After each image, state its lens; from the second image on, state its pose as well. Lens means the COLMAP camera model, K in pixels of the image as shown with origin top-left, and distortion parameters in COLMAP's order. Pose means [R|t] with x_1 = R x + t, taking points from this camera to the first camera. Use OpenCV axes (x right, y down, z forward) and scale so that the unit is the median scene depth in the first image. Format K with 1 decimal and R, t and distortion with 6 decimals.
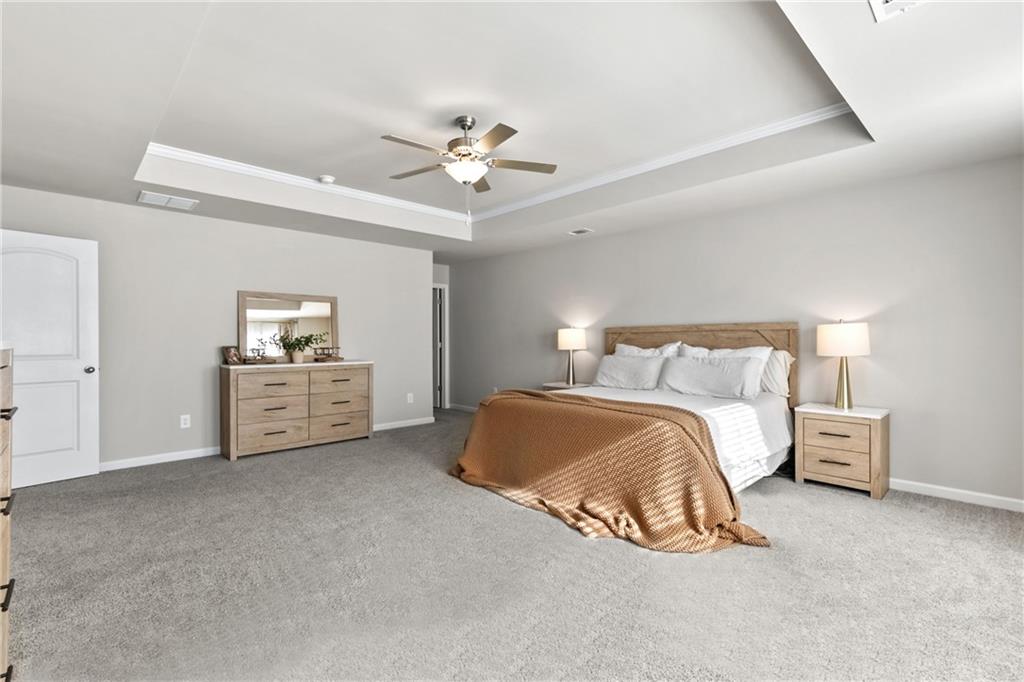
lens RADIAL K [[466.7, 0, 510.0], [0, 466.7, 342.9], [0, 0, 1]] dist [0.007533, -0.002140]
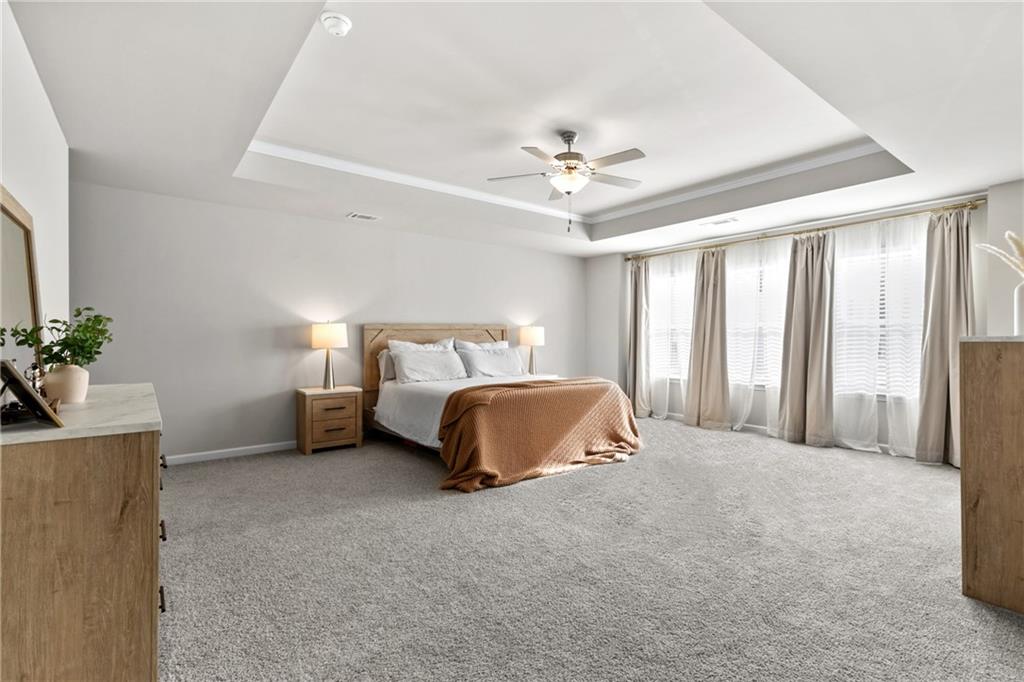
lens RADIAL K [[466.7, 0, 511.0], [0, 466.7, 339.5], [0, 0, 1]] dist [0.007533, -0.002140]
pose [[0.094188, -0.021040, 0.995332, -0.841782], [-0.008591, 0.999722, 0.021946, -0.026234], [-0.995517, -0.010618, 0.093981, 0.697507]]
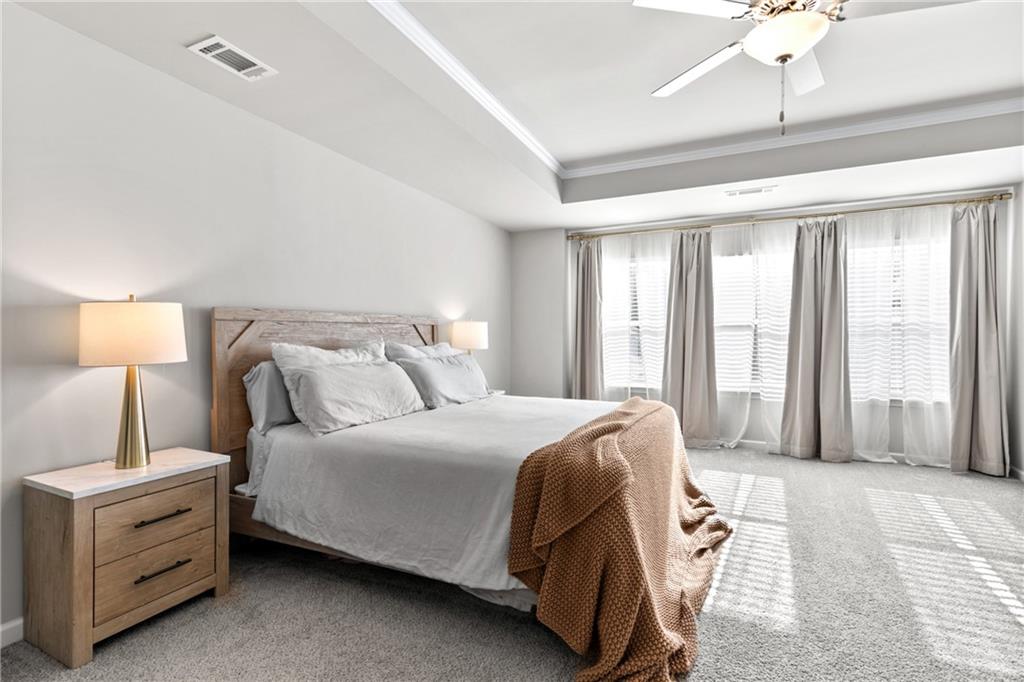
lens RADIAL K [[466.7, 0, 510.3], [0, 466.7, 340.8], [0, 0, 1]] dist [0.007533, -0.002140]
pose [[-0.366026, -0.025636, 0.930252, -0.356590], [-0.016142, 0.999645, 0.021197, -0.015900], [-0.930465, -0.007257, -0.366310, 1.037808]]
